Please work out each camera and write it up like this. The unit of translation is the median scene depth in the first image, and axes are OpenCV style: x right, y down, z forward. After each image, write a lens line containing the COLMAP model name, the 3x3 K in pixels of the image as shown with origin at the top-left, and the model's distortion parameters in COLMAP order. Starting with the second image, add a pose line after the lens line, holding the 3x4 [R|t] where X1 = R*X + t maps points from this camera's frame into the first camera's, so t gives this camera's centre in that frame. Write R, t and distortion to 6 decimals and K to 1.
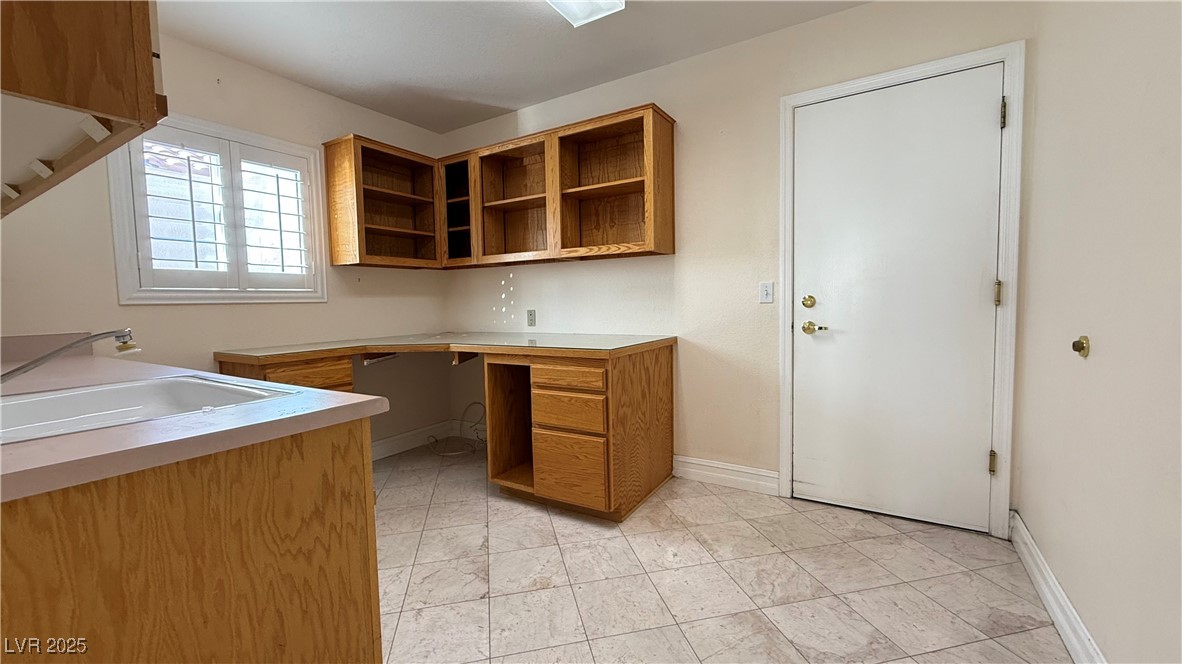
lens RADIAL K [[471.3, 0, 589.5], [0, 471.3, 330.3], [0, 0, 1]] dist [-0.001139, 0.000341]
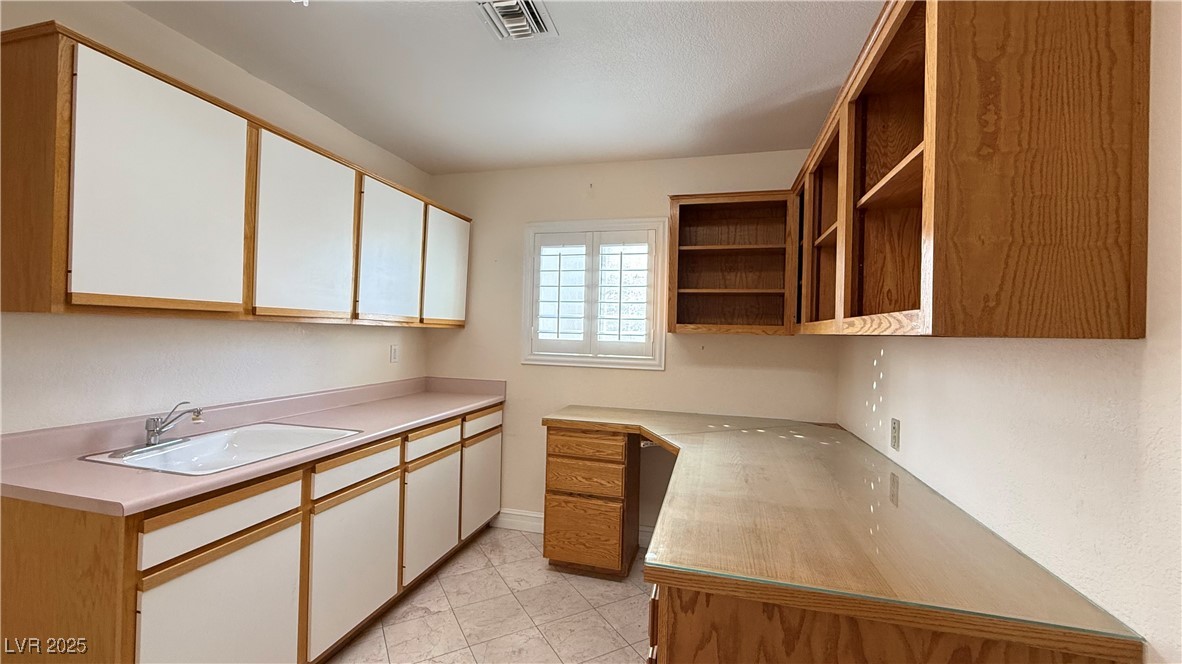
lens RADIAL K [[471.3, 0, 589.9], [0, 471.3, 330.2], [0, 0, 1]] dist [-0.001139, 0.000341]
pose [[0.289779, 0.025020, -0.956767, 0.368967], [-0.090993, 0.995850, -0.001517, -0.143124], [0.952758, 0.087499, 0.290853, 0.633844]]
